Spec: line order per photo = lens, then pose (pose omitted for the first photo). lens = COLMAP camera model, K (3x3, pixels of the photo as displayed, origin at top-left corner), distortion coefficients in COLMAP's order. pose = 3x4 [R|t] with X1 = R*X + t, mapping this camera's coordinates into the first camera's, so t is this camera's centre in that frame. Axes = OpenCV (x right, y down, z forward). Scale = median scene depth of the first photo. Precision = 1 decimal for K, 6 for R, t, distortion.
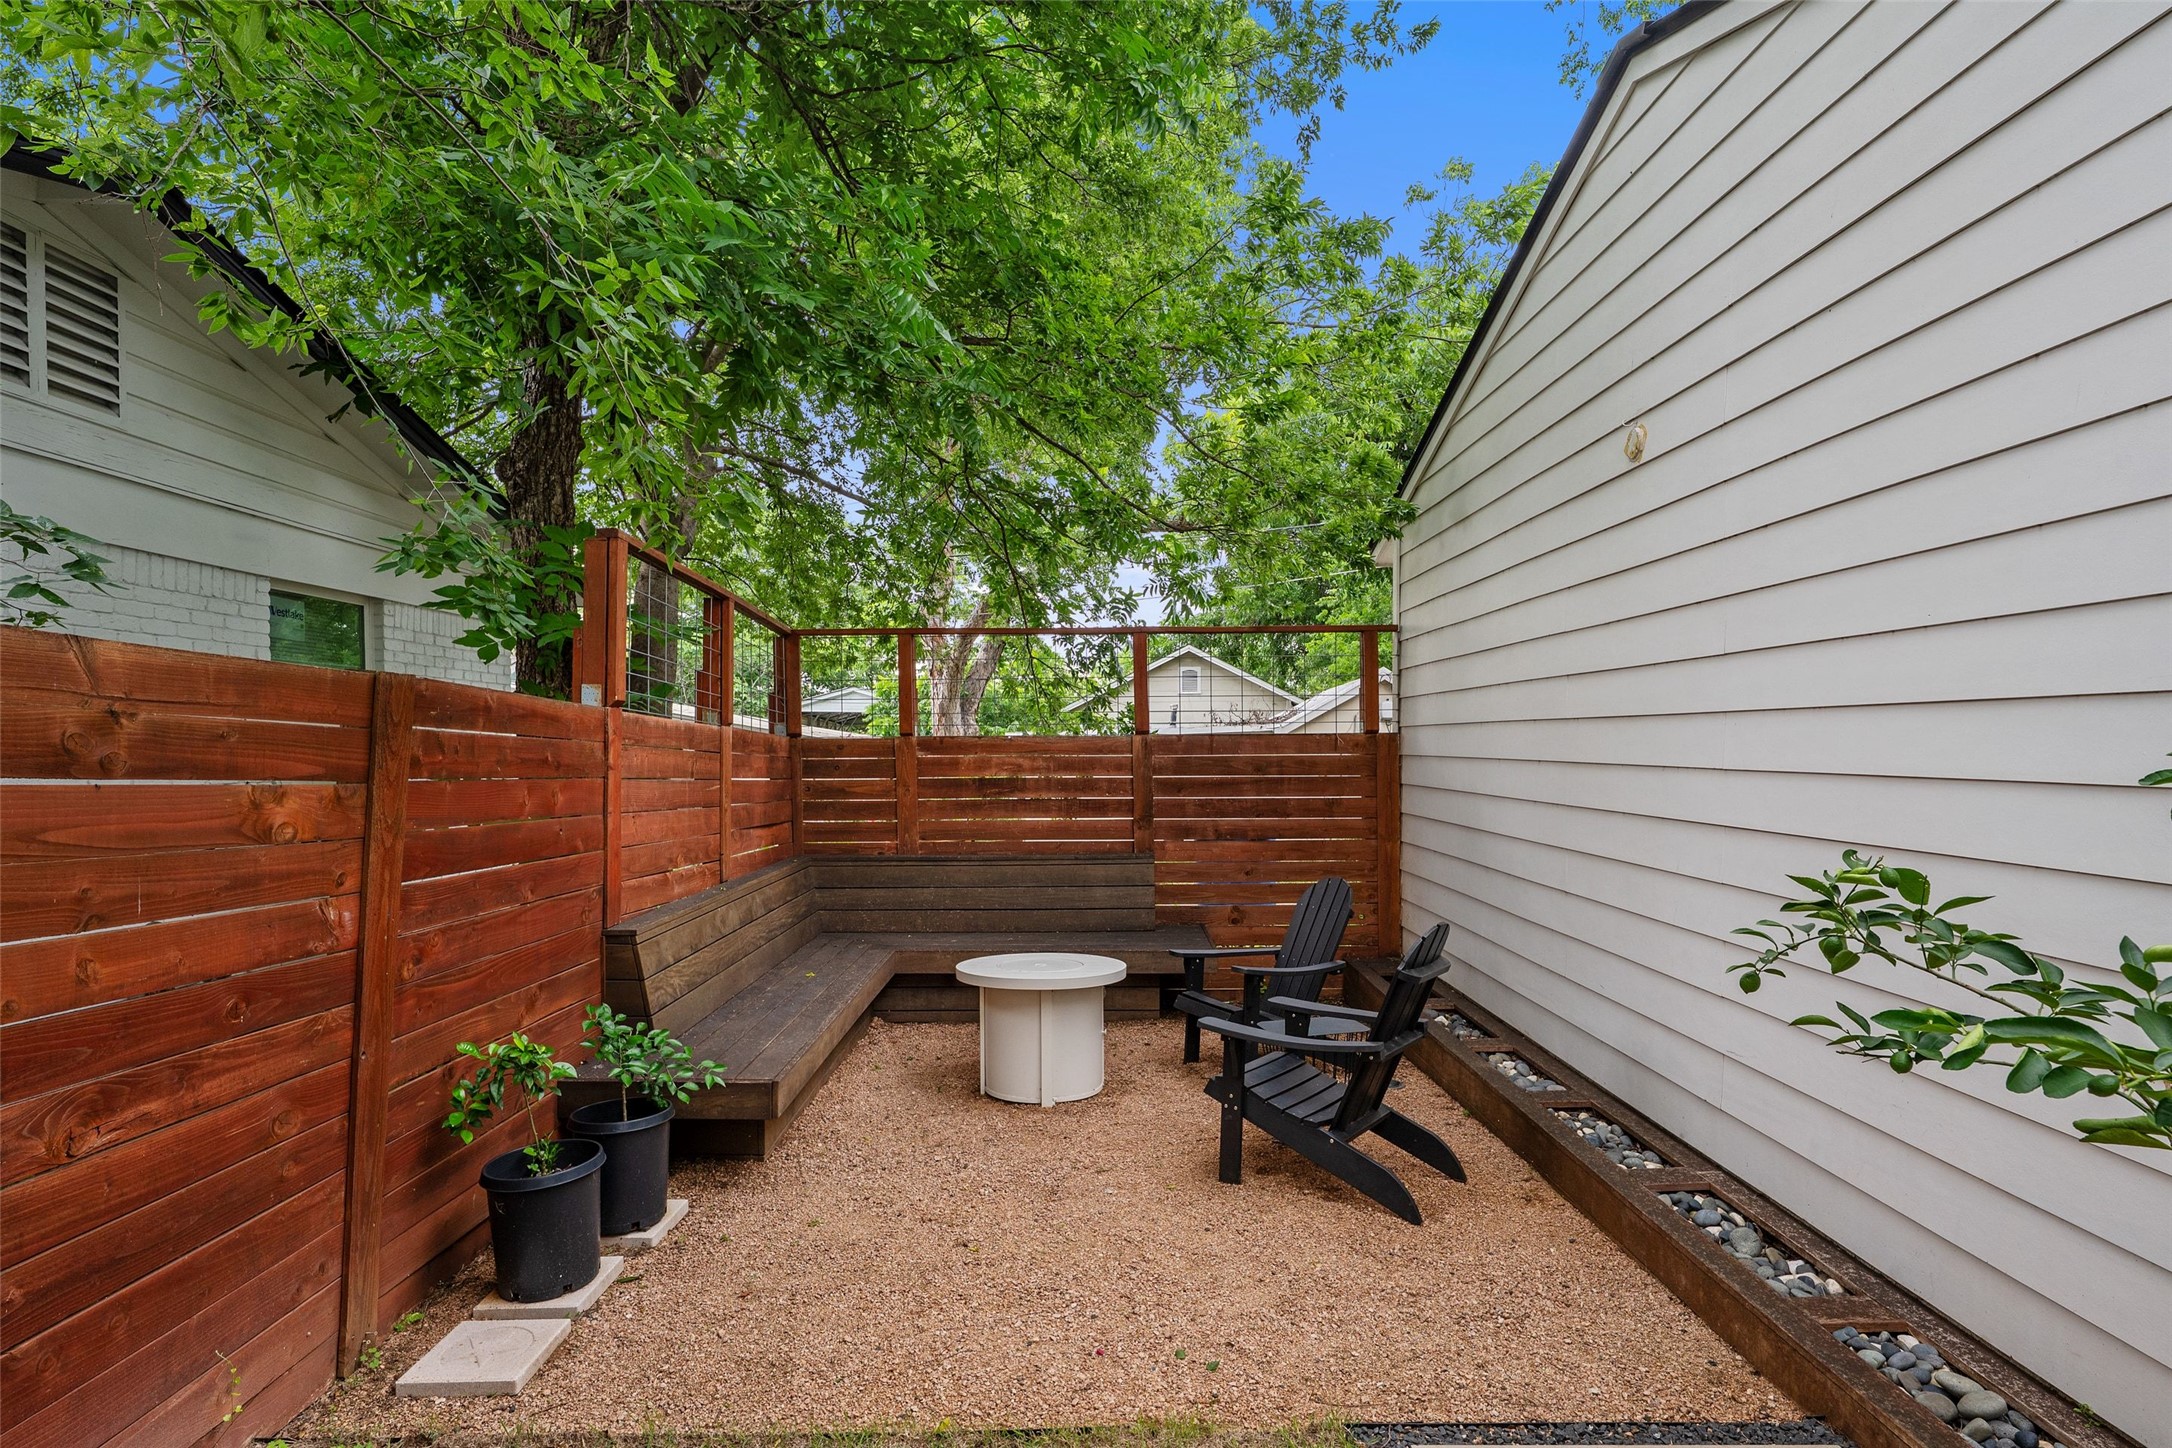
lens RADIAL K [[1070.6, 0, 1080.7], [0, 1070.6, 765.7], [0, 0, 1]] dist [-0.000832, 0.000103]
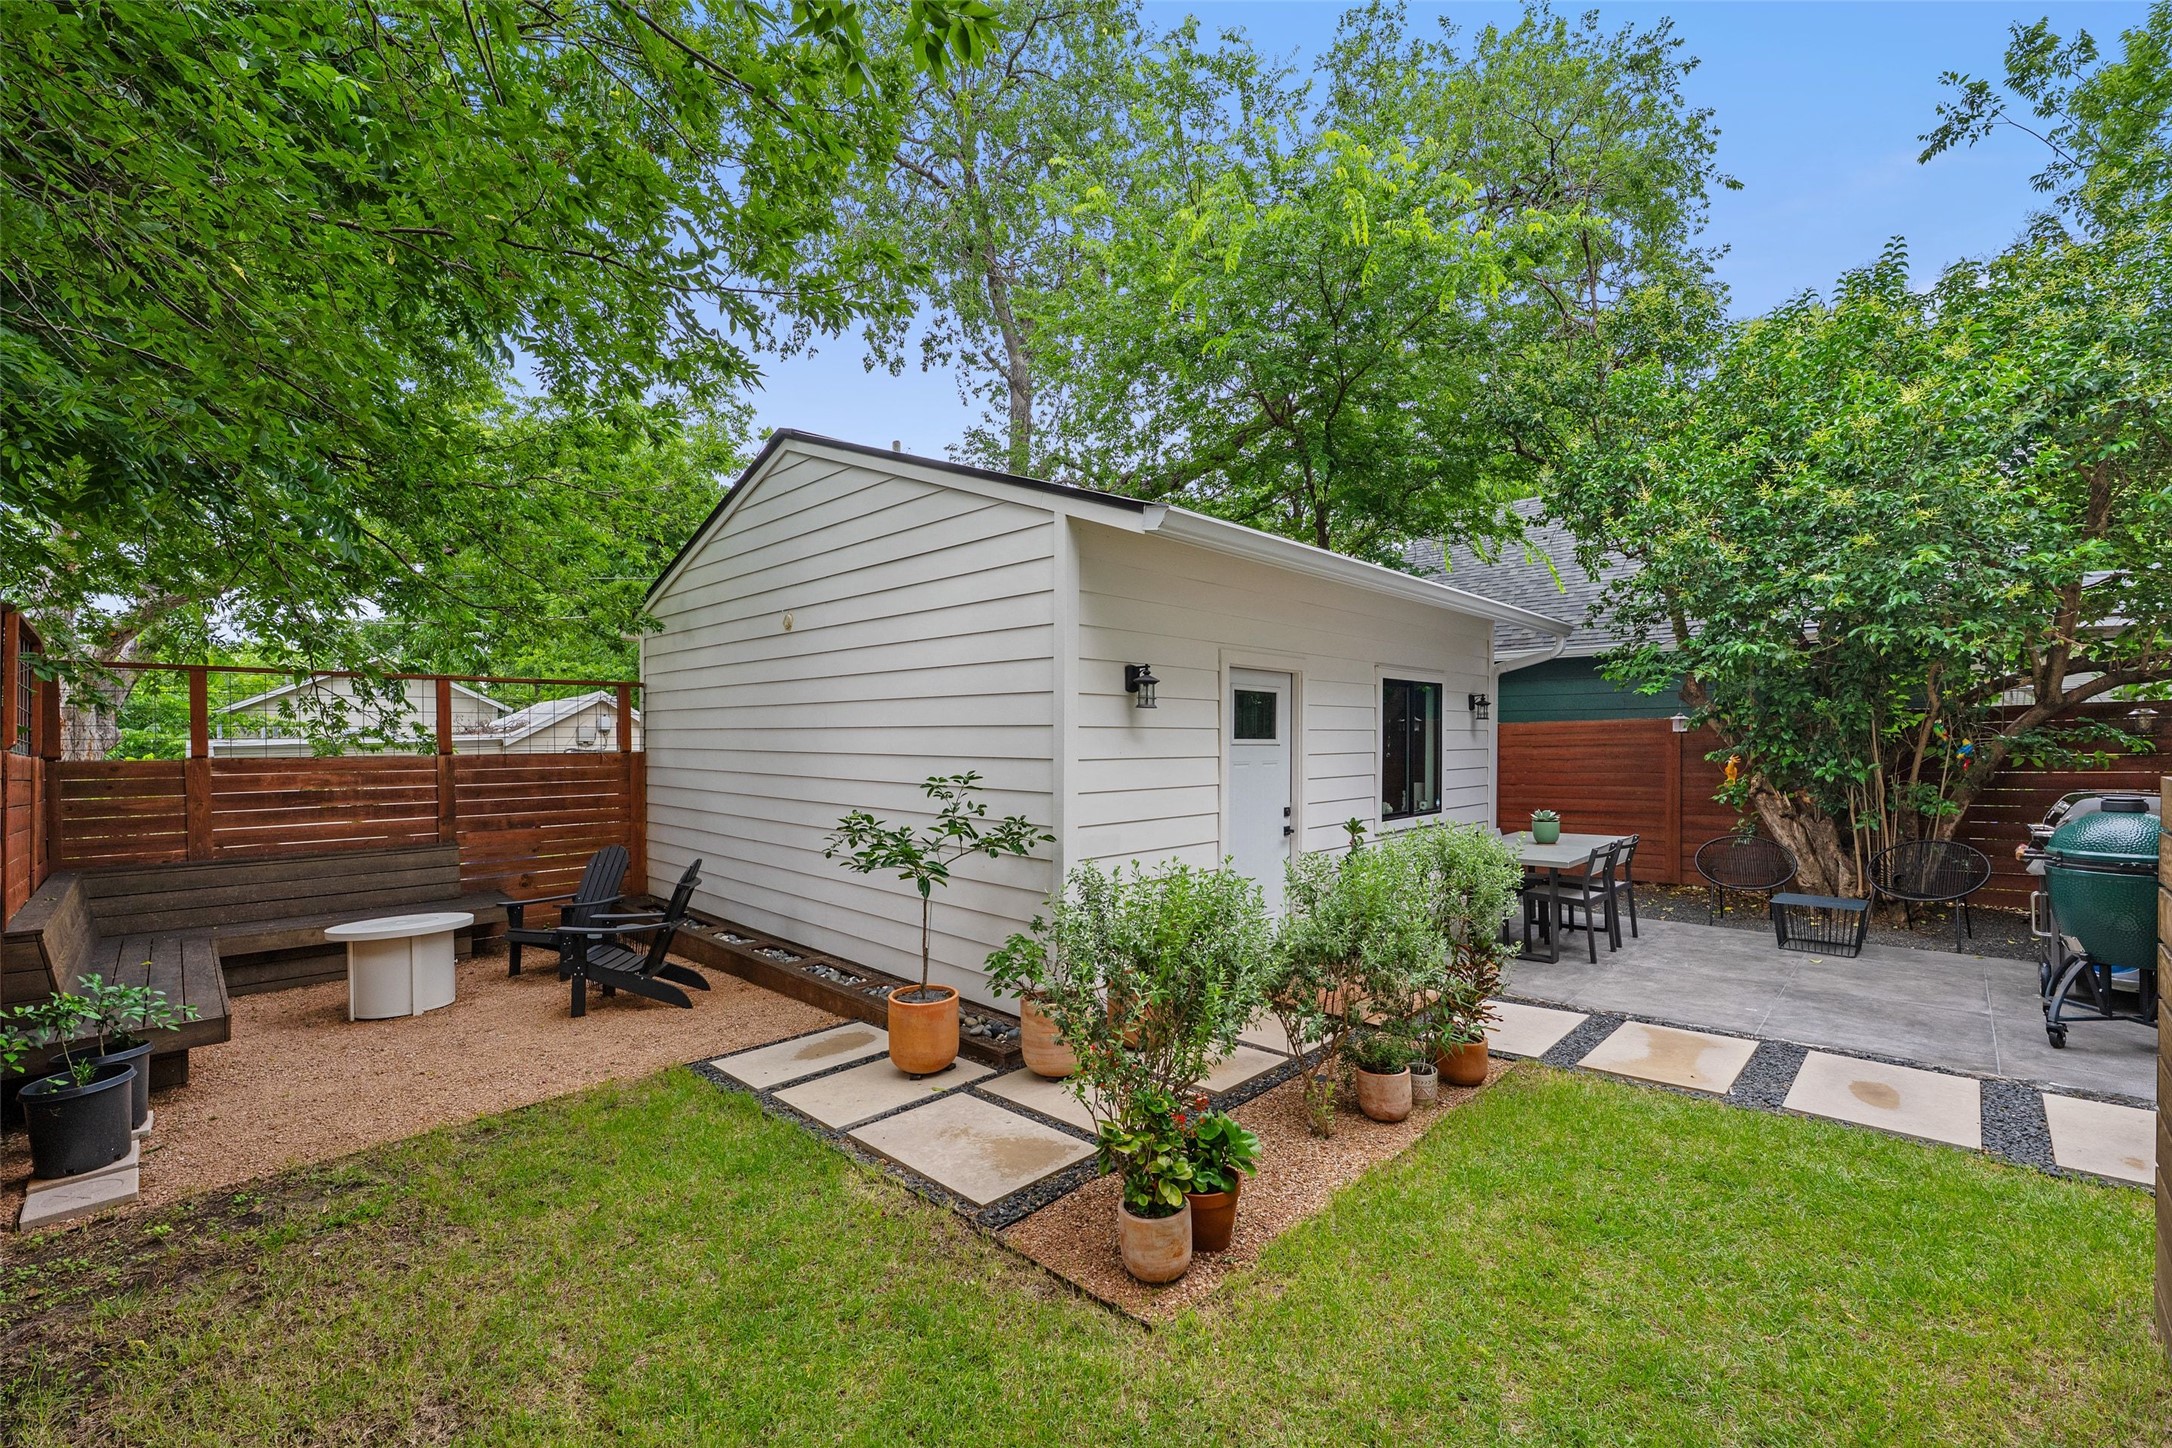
lens RADIAL K [[903.2, 0, 1090.8], [0, 903.2, 737.6], [0, 0, 1]] dist [0.000869, 0.000019]
pose [[0.689578, 0.002651, 0.724207, -0.300973], [0.011499, 0.999827, -0.014609, -0.035808], [-0.724121, 0.018402, 0.689428, -0.548989]]
